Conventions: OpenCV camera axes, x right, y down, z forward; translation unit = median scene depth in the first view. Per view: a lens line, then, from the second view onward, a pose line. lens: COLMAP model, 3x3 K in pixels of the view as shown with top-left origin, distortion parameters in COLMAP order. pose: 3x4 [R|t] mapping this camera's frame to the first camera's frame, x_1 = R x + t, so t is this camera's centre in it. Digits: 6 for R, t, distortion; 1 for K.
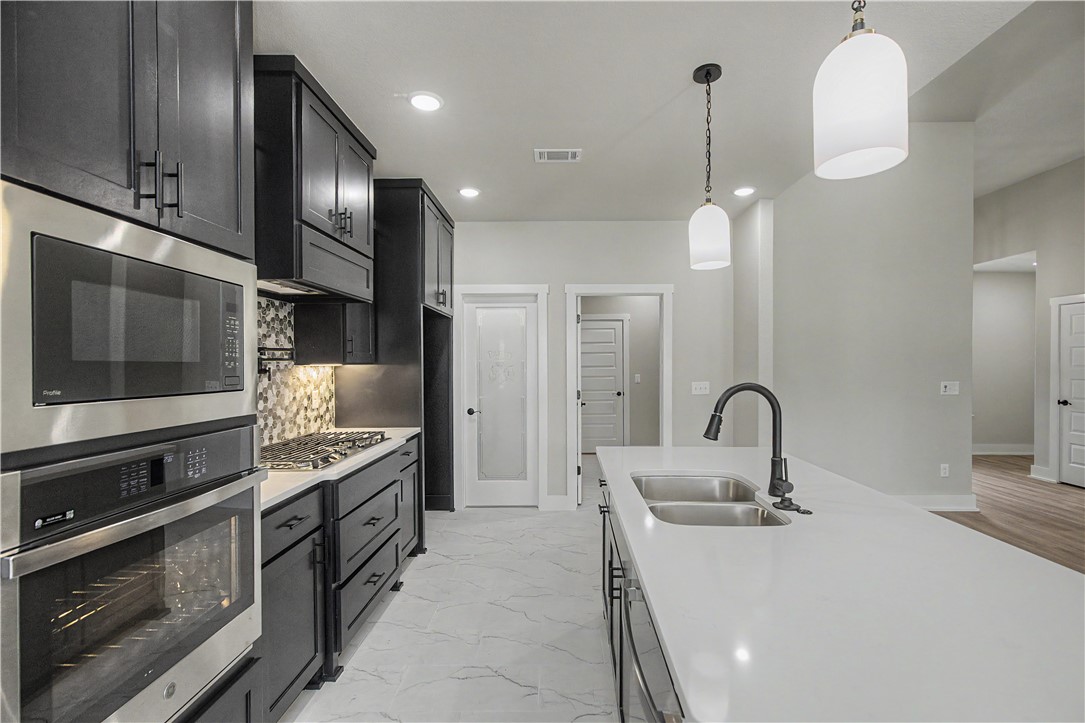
lens RADIAL K [[490.7, 0, 557.3], [0, 490.7, 365.8], [0, 0, 1]] dist [-0.001641, -0.000051]
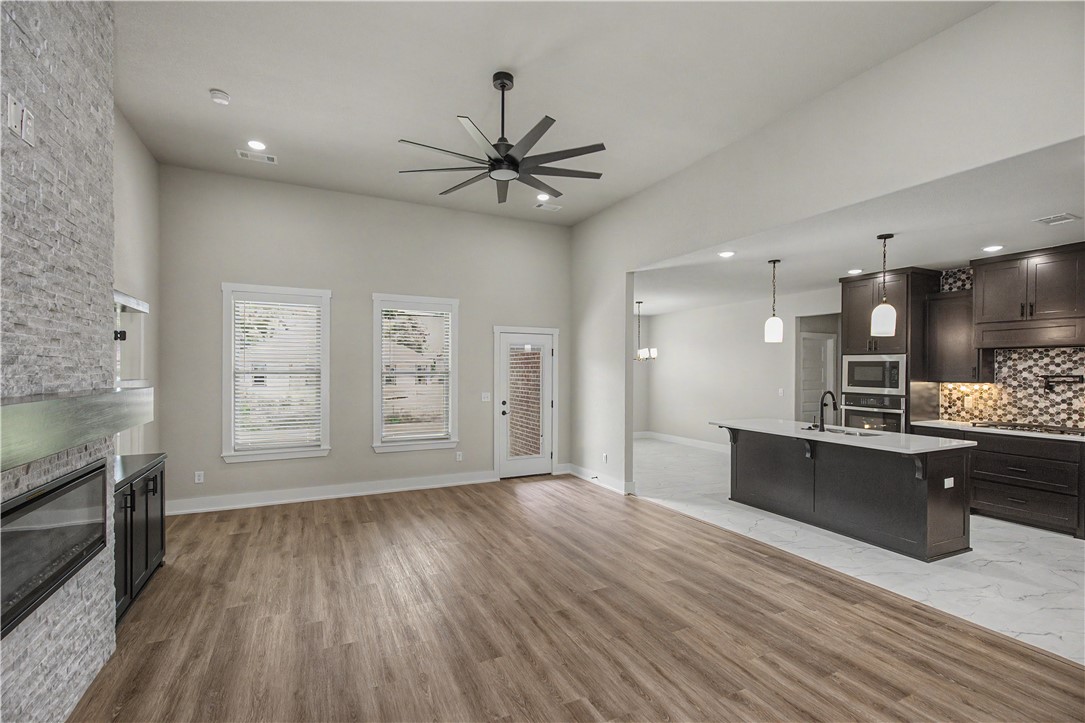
lens RADIAL K [[495.9, 0, 551.6], [0, 495.9, 368.5], [0, 0, 1]] dist [0.001344, 0.000547]
pose [[-0.889694, -0.000246, -0.456557, 1.775259], [-0.004380, 0.999958, 0.007995, -0.061869], [0.456537, 0.009113, -0.889658, 1.606408]]
